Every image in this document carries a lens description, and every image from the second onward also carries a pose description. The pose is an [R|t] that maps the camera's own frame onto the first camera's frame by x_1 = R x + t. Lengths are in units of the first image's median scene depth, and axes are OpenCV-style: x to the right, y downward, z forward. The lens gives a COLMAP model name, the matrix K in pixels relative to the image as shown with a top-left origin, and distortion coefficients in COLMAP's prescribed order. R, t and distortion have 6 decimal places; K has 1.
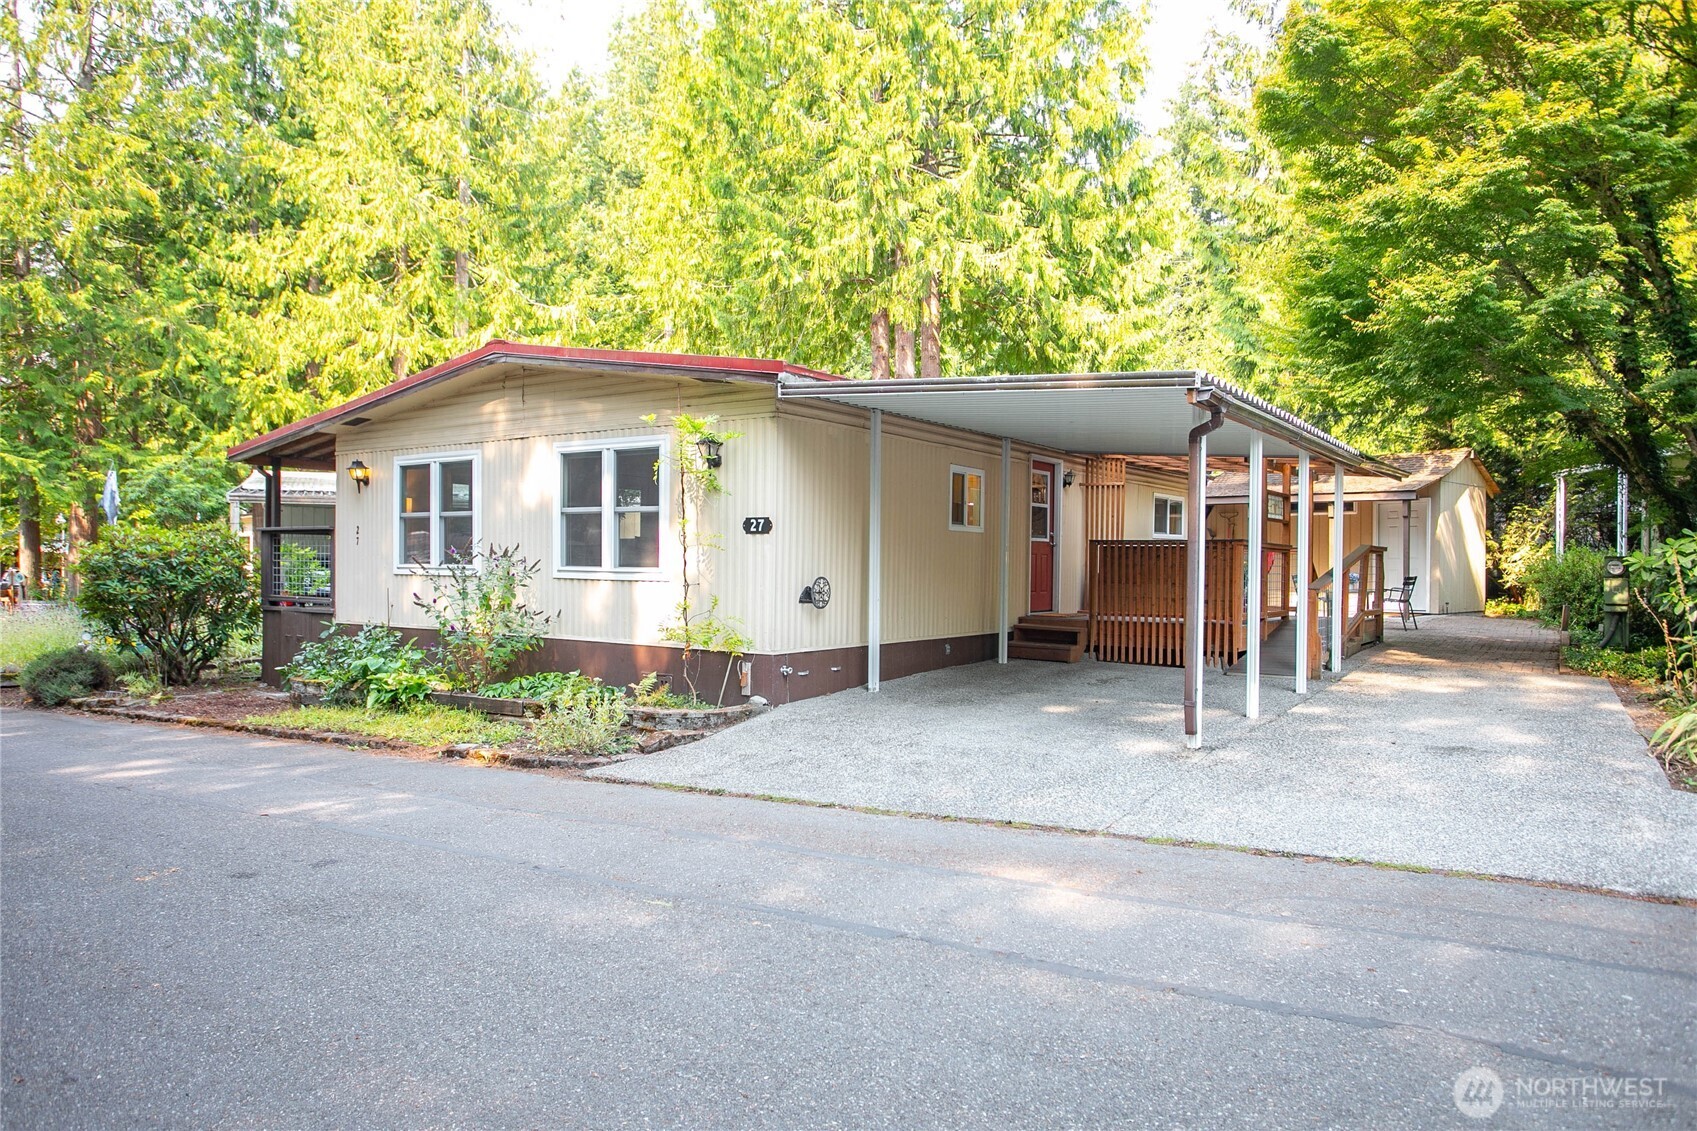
lens RADIAL K [[1066.1, 0, 848.5], [0, 1066.1, 565.5], [0, 0, 1]] dist [-0.054838, 0.043149]
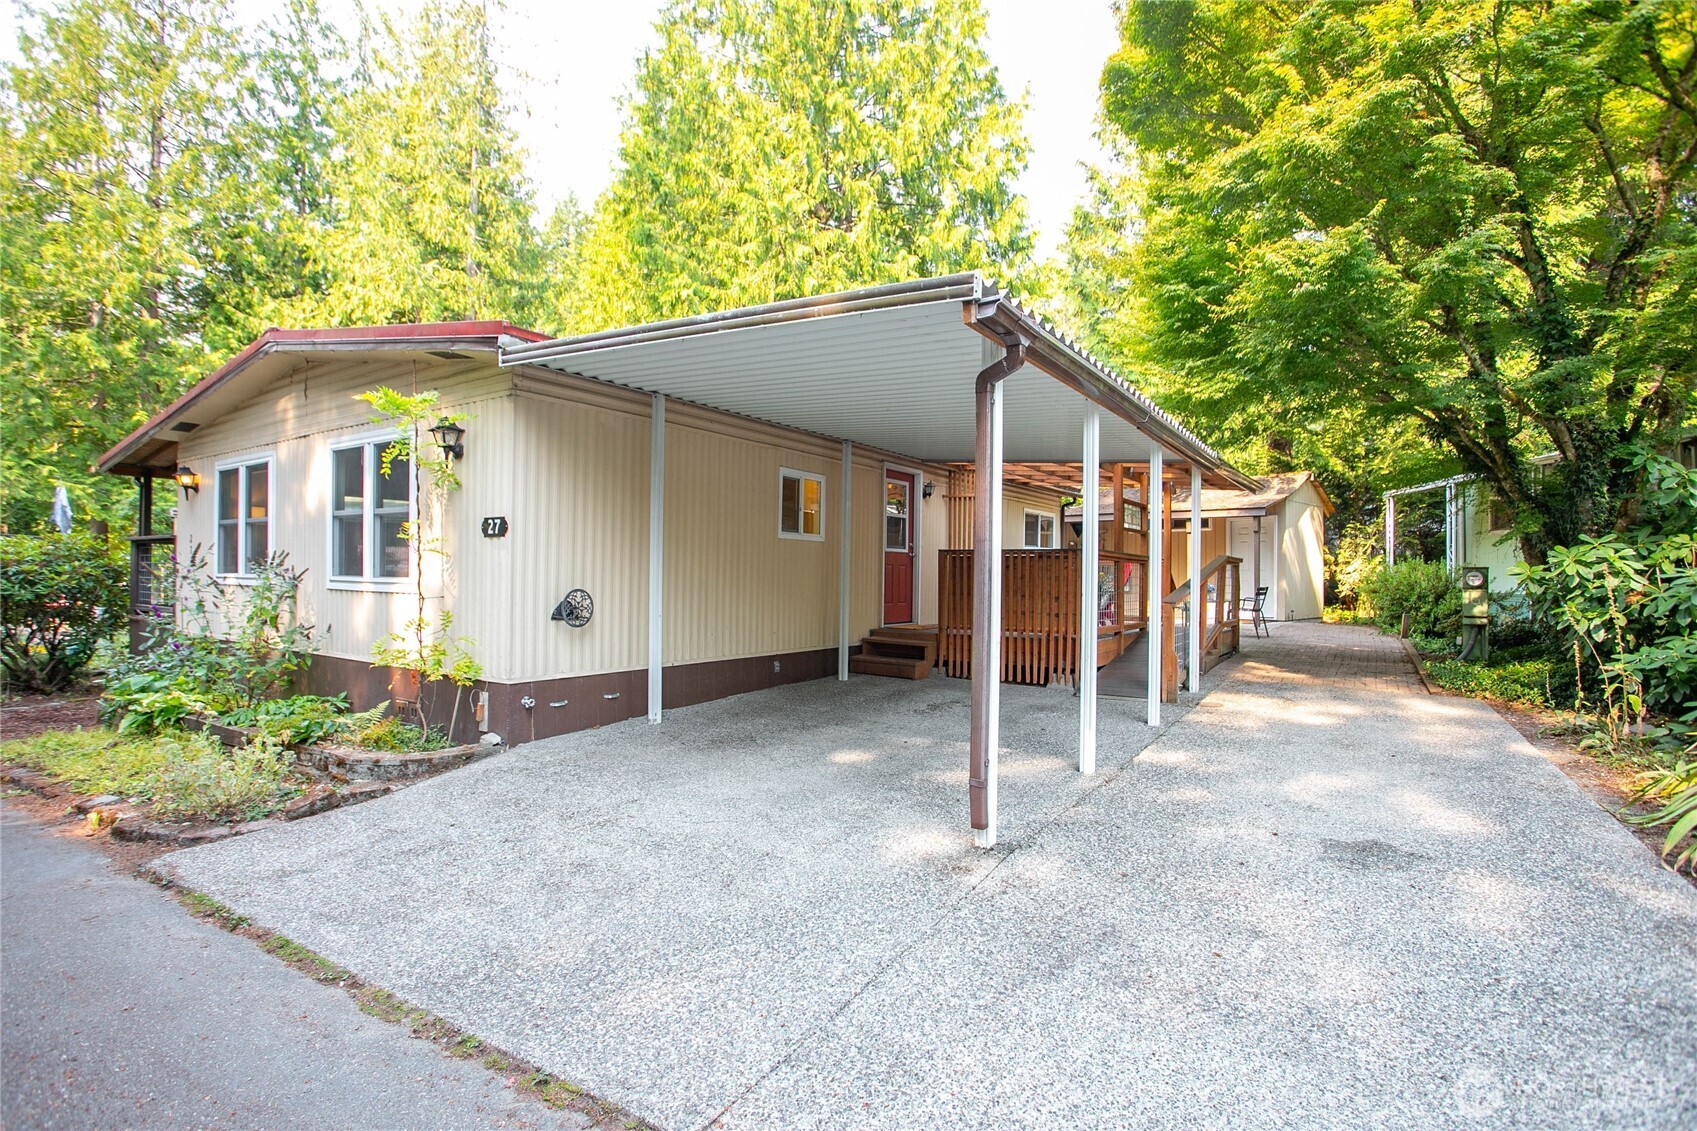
lens RADIAL K [[791.8, 0, 848.5], [0, 791.8, 565.5], [0, 0, 1]] dist [-0.080290, 0.032341]
pose [[0.999860, 0.001584, 0.016652, 0.137022], [-0.001346, 0.999897, -0.014308, 0.000556], [-0.016672, 0.014283, 0.999759, 0.297298]]
